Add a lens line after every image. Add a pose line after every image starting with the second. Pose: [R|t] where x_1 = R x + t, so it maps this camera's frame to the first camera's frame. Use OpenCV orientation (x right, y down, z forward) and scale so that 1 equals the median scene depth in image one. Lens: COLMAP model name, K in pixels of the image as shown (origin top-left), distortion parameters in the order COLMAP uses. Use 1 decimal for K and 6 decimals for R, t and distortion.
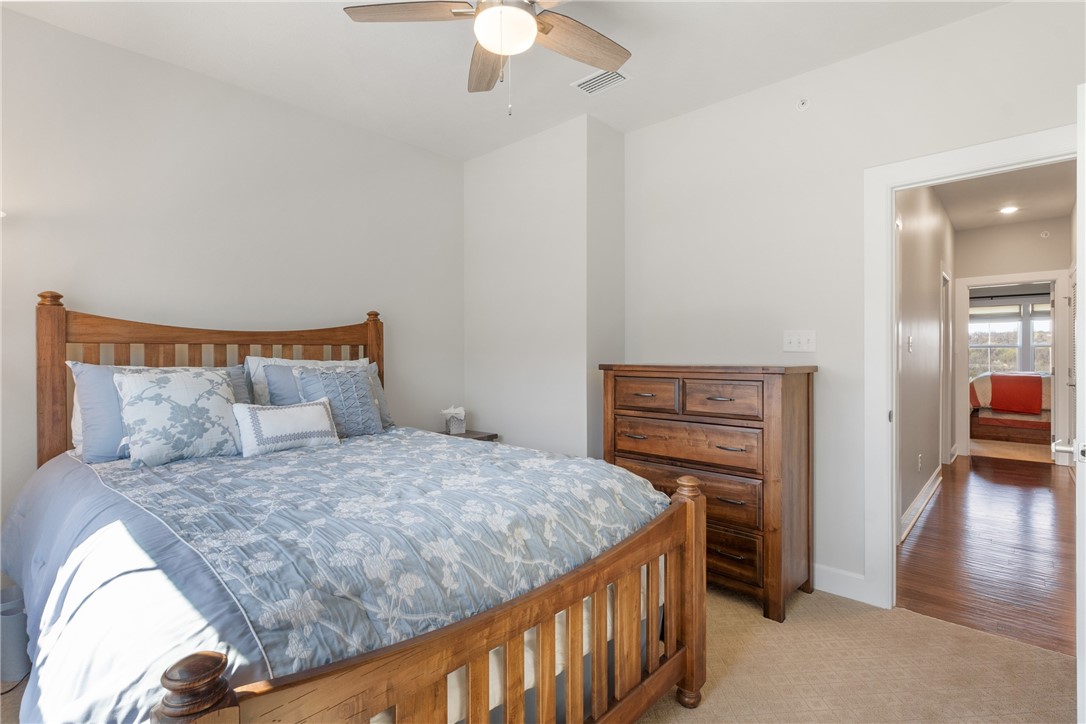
lens RADIAL K [[516.8, 0, 544.8], [0, 516.8, 358.7], [0, 0, 1]] dist [-0.002432, -0.000244]
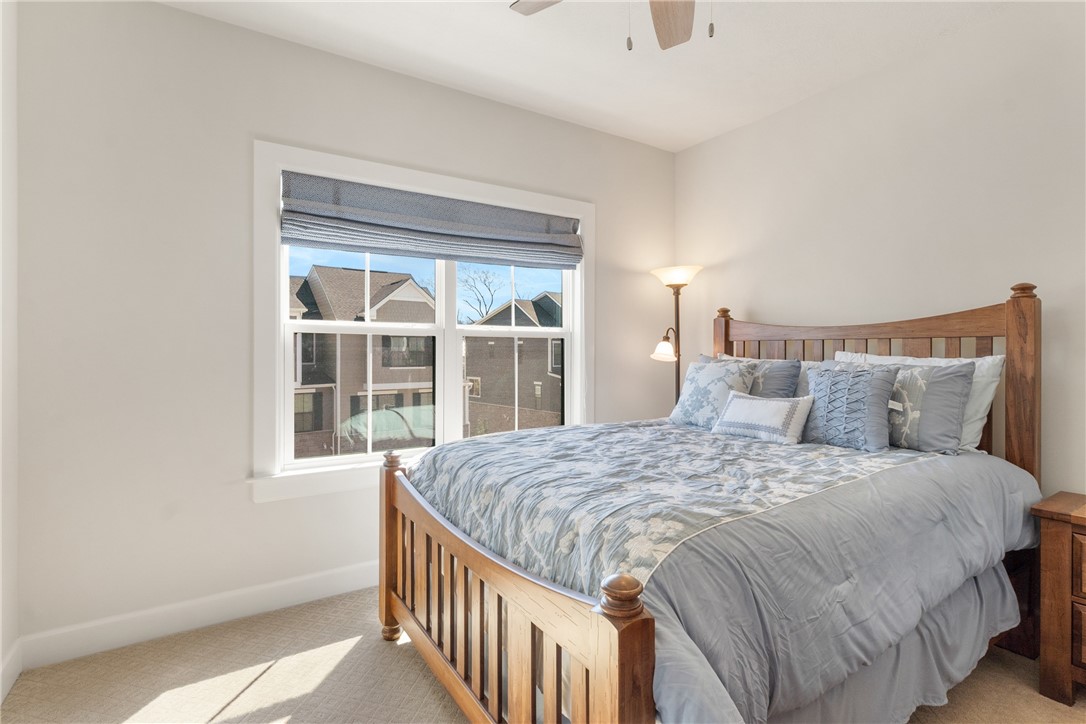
lens RADIAL K [[516.8, 0, 540.5], [0, 516.8, 344.5], [0, 0, 1]] dist [-0.002432, -0.000244]
pose [[-0.251496, -0.000040, -0.967858, 0.504403], [-0.003466, 0.999994, 0.000860, -0.015034], [0.967852, 0.003571, -0.251494, 0.633699]]
